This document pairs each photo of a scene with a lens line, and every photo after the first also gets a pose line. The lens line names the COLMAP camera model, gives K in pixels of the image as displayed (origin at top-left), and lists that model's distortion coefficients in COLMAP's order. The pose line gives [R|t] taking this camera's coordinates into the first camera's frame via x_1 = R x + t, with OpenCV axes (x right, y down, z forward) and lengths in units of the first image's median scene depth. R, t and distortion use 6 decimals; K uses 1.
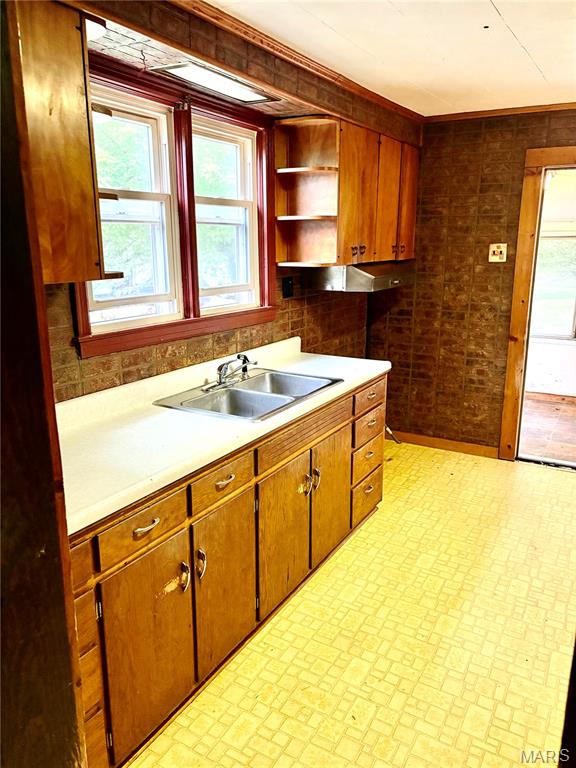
lens RADIAL K [[575.8, 0, 287.1], [0, 575.8, 377.8], [0, 0, 1]] dist [0.028973, -0.033078]
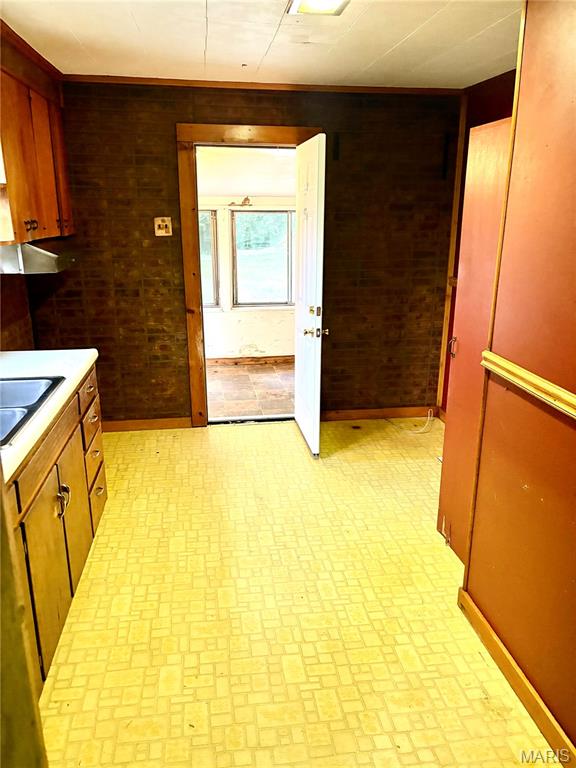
lens RADIAL K [[575.8, 0, 294.6], [0, 575.8, 385.2], [0, 0, 1]] dist [0.028973, -0.033078]
pose [[0.783690, -0.174684, 0.596084, -0.105680], [0.140741, 0.984621, 0.103509, -0.017811], [-0.604998, 0.002774, 0.796222, 0.067269]]
